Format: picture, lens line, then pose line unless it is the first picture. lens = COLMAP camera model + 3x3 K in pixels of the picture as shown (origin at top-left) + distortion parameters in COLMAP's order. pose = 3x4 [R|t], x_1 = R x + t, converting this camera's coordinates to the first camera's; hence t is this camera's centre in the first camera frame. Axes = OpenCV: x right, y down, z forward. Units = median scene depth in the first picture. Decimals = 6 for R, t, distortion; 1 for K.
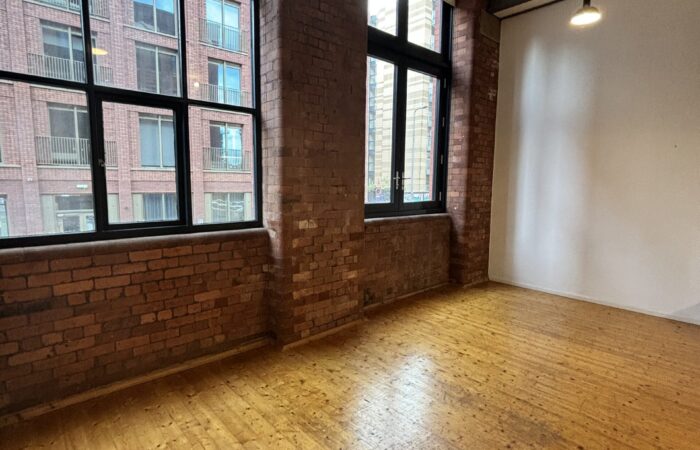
lens RADIAL K [[376.2, 0, 350.0], [0, 376.2, 225.0], [0, 0, 1]] dist [-0.002991, -0.001821]
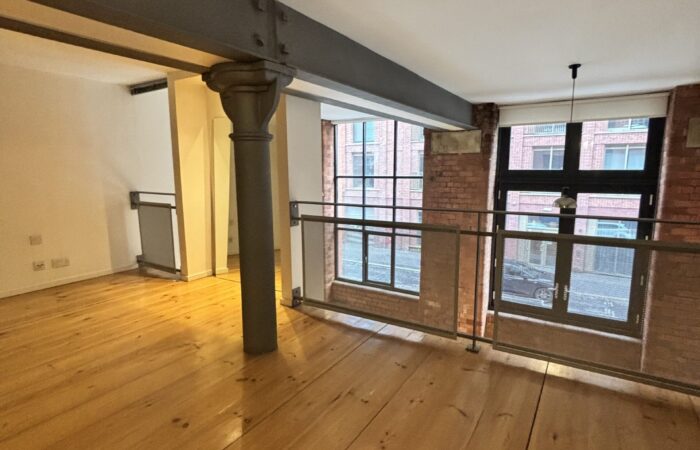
lens RADIAL K [[376.2, 0, 350.0], [0, 376.2, 225.0], [0, 0, 1]] dist [-0.002991, -0.001821]
pose [[0.262413, 0.133397, -0.955691, 1.256520], [-0.106796, 0.988329, 0.108629, -0.459399], [0.959028, 0.073558, 0.273597, 0.098376]]
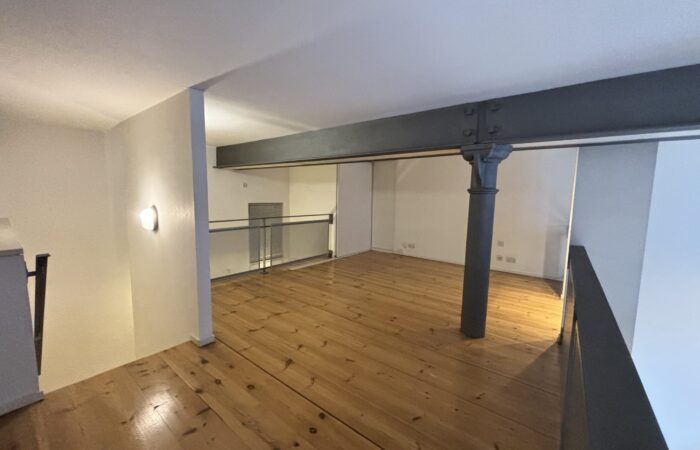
lens RADIAL K [[280.5, 0, 350.0], [0, 280.5, 225.0], [0, 0, 1]] dist [0.031927, -0.000053]
pose [[-0.984245, -0.011703, -0.176422, 1.065635], [-0.051064, 0.974103, 0.220264, -0.561365], [0.169276, 0.225803, -0.959353, 0.677674]]
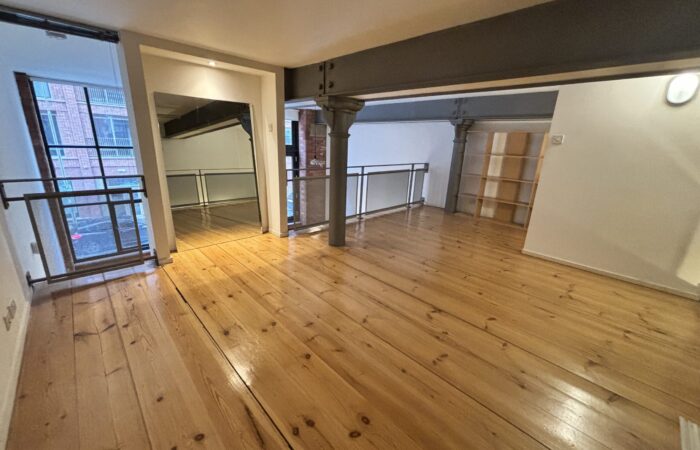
lens RADIAL K [[282.7, 0, 350.0], [0, 282.7, 225.0], [0, 0, 1]] dist [-0.001146, -0.000142]
pose [[0.999100, 0.018890, 0.037975, 0.661805], [-0.024991, 0.985602, 0.167224, -0.392136], [-0.034270, -0.168023, 0.985187, -0.749729]]
